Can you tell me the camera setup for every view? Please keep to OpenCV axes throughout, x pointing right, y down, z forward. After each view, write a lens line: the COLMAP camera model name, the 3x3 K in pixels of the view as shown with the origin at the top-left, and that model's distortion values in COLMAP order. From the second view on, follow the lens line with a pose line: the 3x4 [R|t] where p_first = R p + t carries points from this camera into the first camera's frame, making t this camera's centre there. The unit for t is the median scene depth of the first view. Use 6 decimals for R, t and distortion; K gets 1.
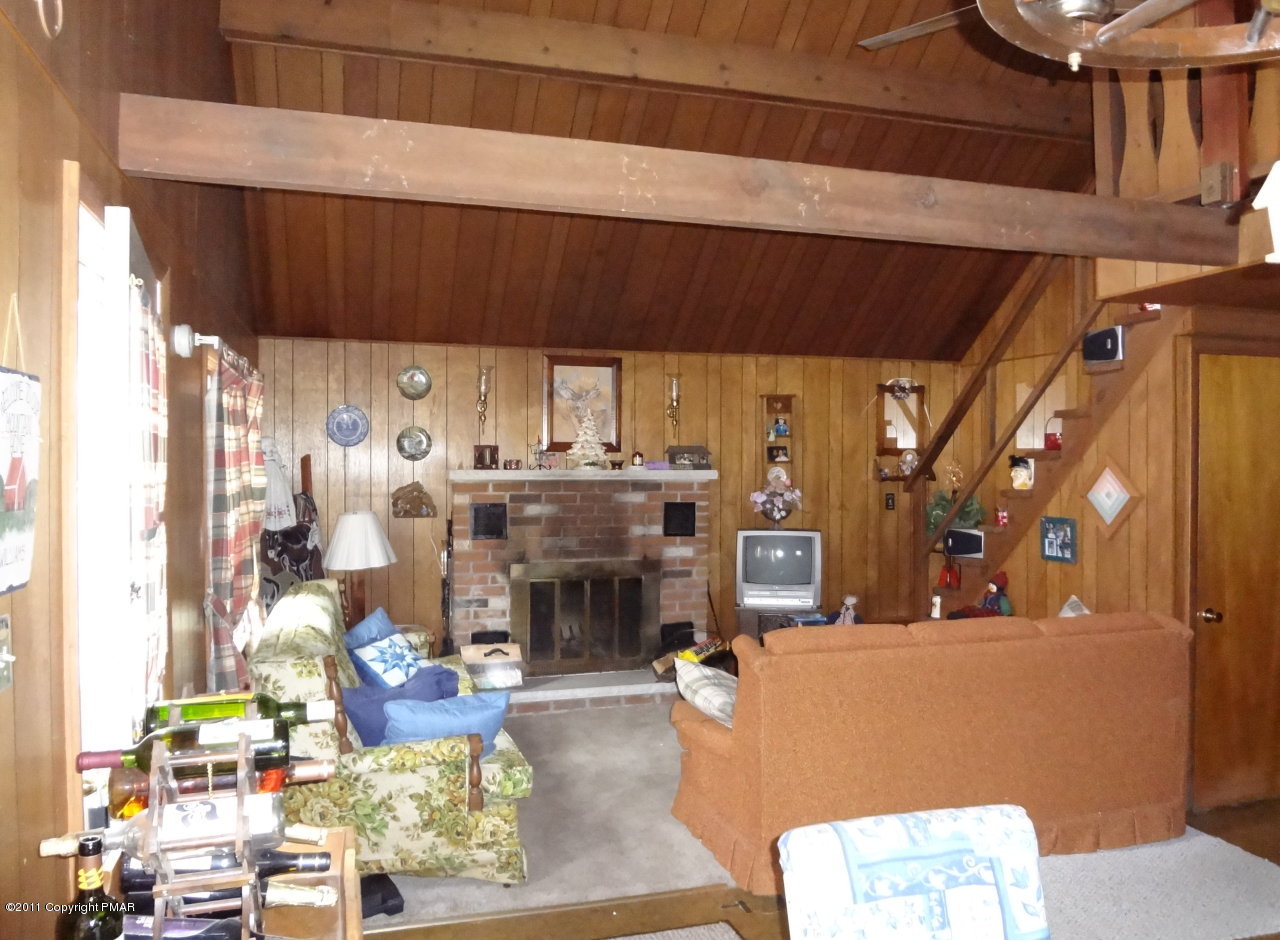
lens RADIAL K [[971.8, 0, 649.2], [0, 971.8, 477.4], [0, 0, 1]] dist [-0.054591, 0.010868]
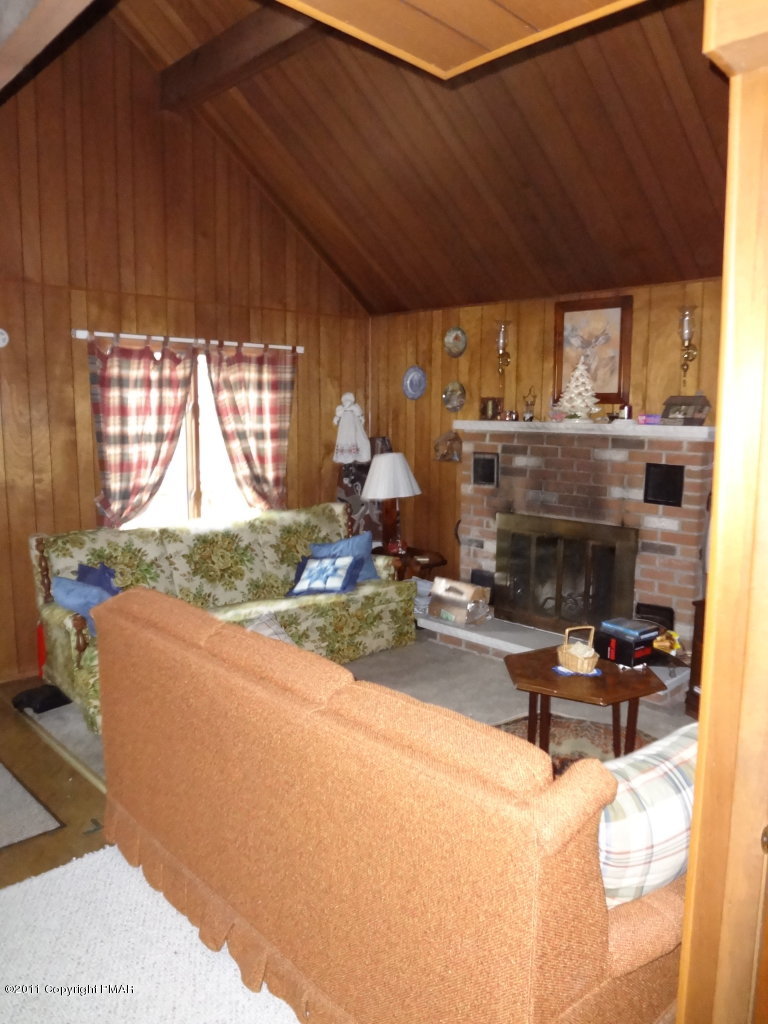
lens RADIAL K [[766.6, 0, 387.2], [0, 766.6, 513.5], [0, 0, 1]] dist [-0.067826, 0.027453]
pose [[0.456703, 0.121914, -0.881226, 0.509898], [-0.019697, 0.991708, 0.126991, -0.010864], [0.889401, -0.040640, 0.455318, 0.496563]]
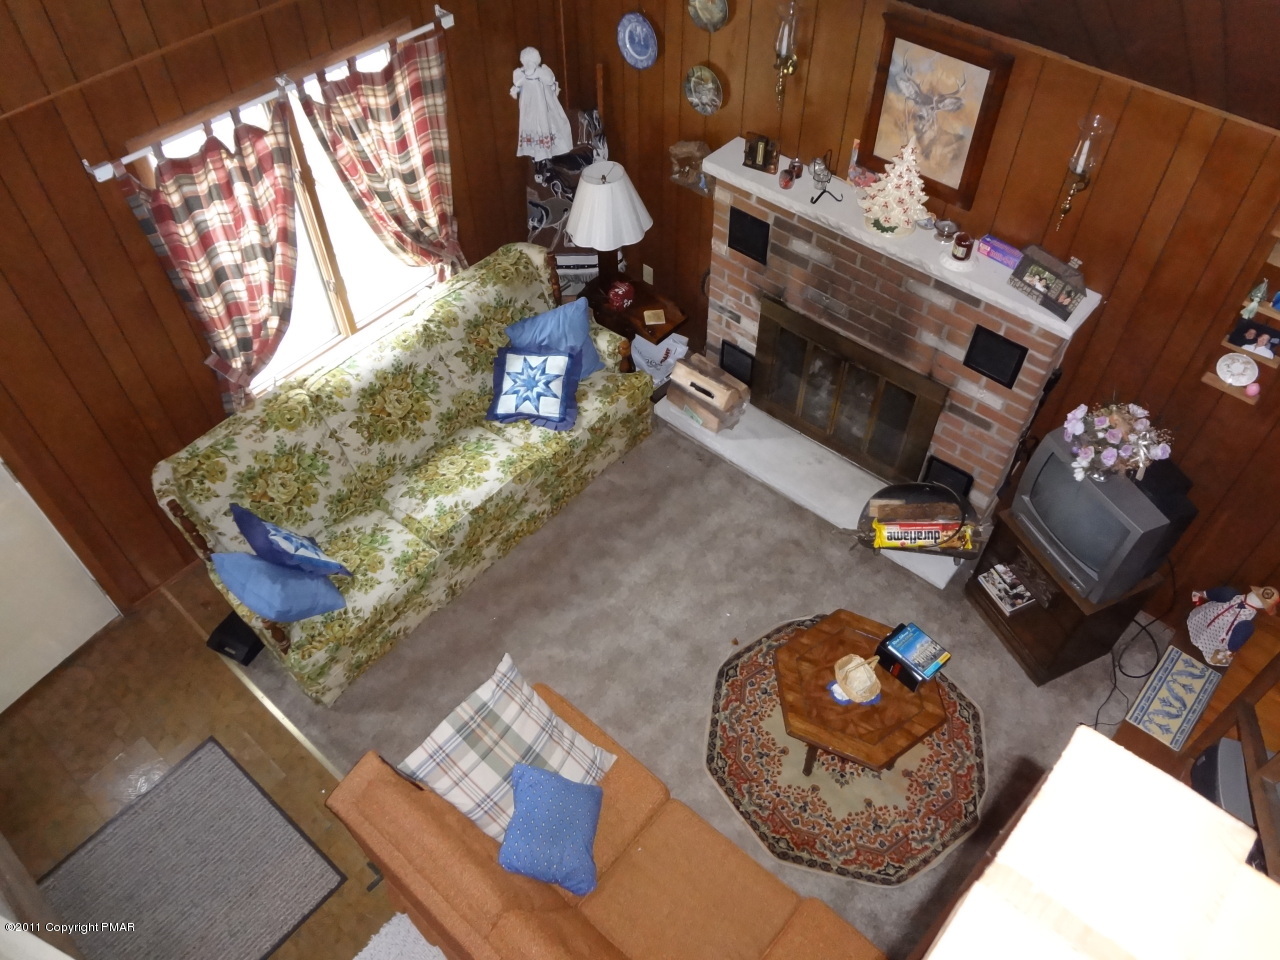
lens RADIAL K [[958.2, 0, 631.9], [0, 958.2, 488.9], [0, 0, 1]] dist [-0.067826, 0.027453]
pose [[0.524327, 0.649156, -0.551069, 0.301323], [0.000074, 0.647127, 0.762382, -0.368040], [0.851517, -0.399779, 0.339258, 0.573977]]
